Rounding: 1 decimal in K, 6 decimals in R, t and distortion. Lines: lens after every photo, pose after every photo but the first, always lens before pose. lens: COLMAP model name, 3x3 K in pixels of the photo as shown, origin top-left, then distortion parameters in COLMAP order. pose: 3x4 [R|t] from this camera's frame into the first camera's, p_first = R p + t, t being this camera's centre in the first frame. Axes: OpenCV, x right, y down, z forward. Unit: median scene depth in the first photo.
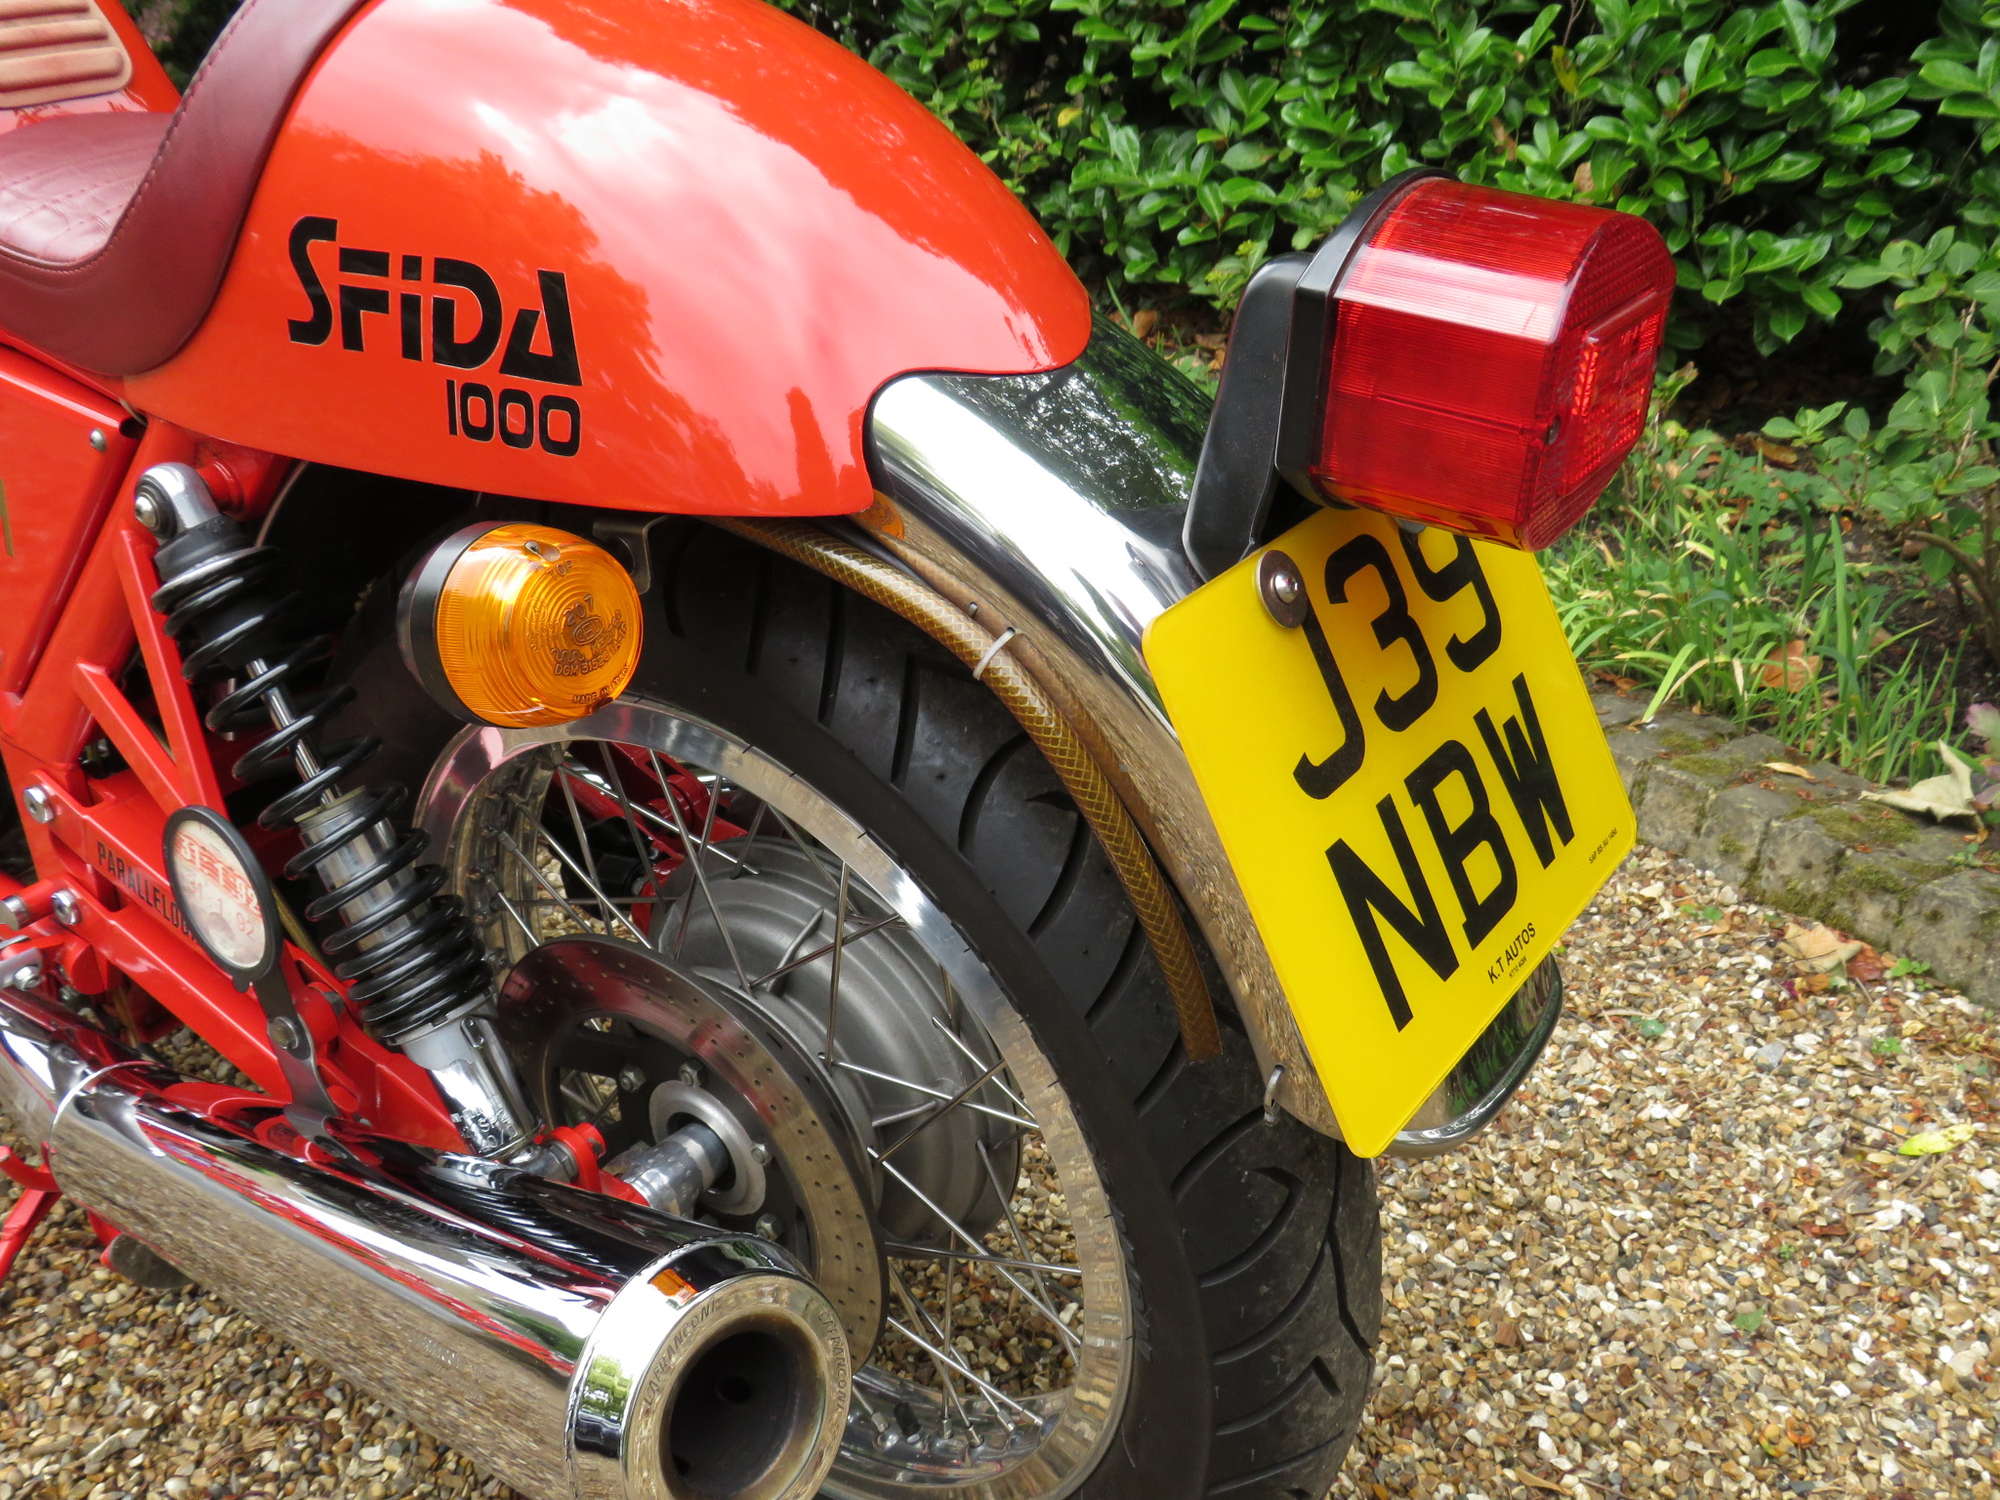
lens RADIAL K [[1798.9, 0, 992.3], [0, 1798.9, 763.1], [0, 0, 1]] dist [-0.065432, 0.041765]
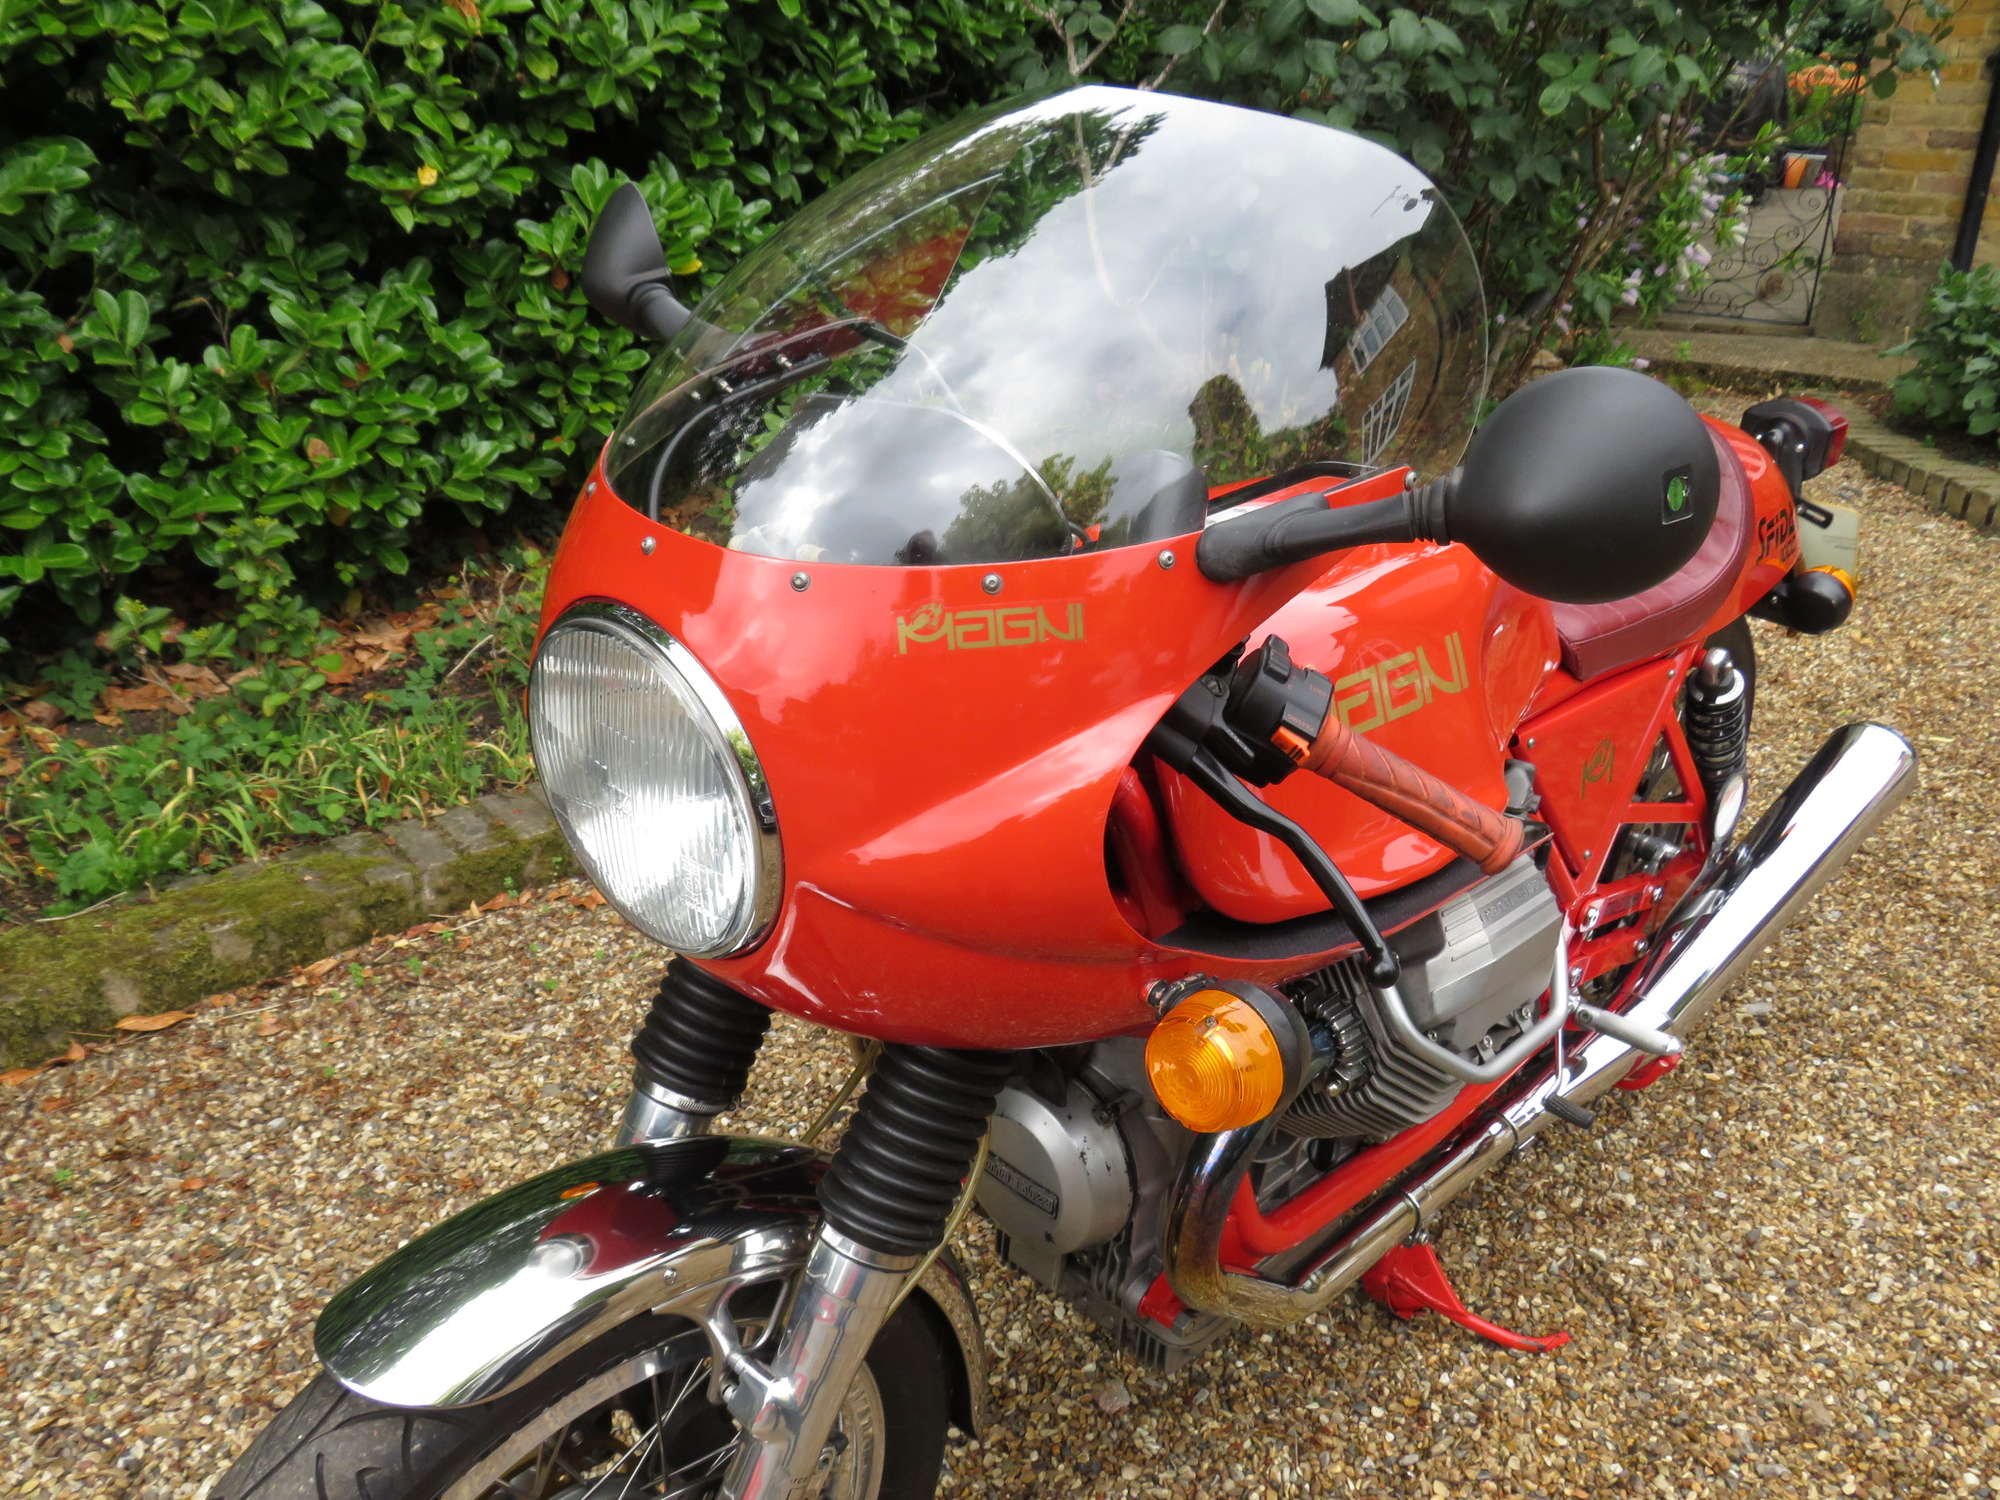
lens RADIAL K [[1620.2, 0, 996.3], [0, 1620.2, 734.8], [0, 0, 1]] dist [-0.035965, 0.004865]
pose [[0.140045, -0.432801, 0.890545, -0.694970], [0.455365, 0.826802, 0.330213, -0.331659], [-0.879222, 0.359278, 0.312872, 0.325250]]
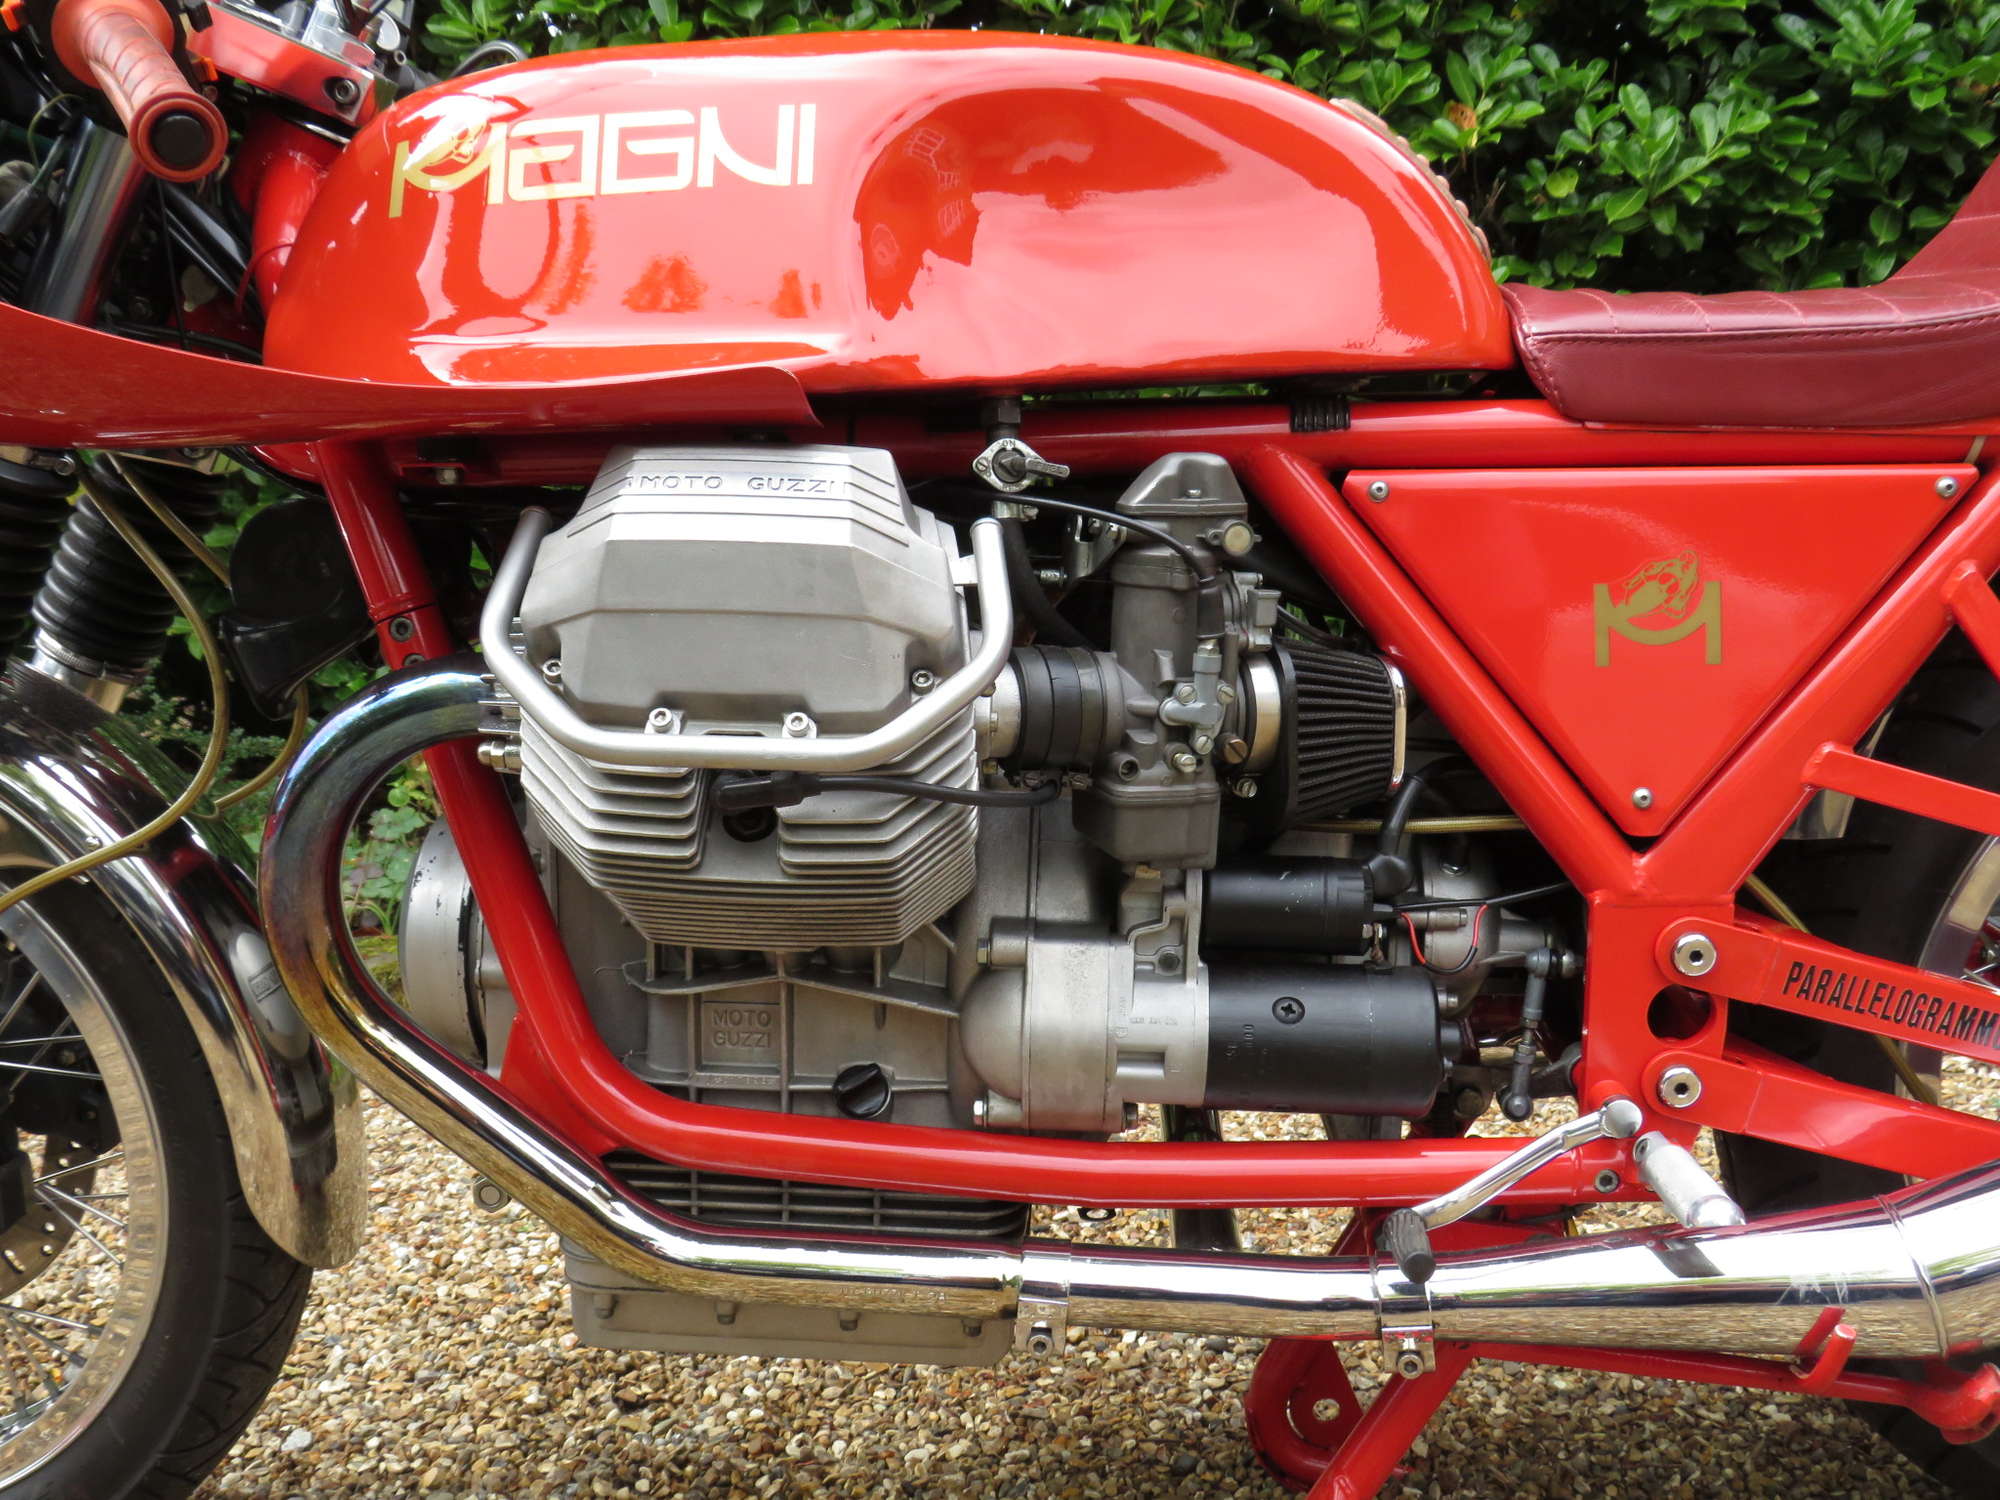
lens RADIAL K [[1936.2, 0, 1010.4], [0, 1936.2, 748.2], [0, 0, 1]] dist [-0.039006, 0.000000]
pose [[0.833622, -0.143422, 0.533390, -0.457990], [0.309844, 0.920869, -0.236638, 0.016690], [-0.457243, 0.362534, 0.812095, 0.108055]]
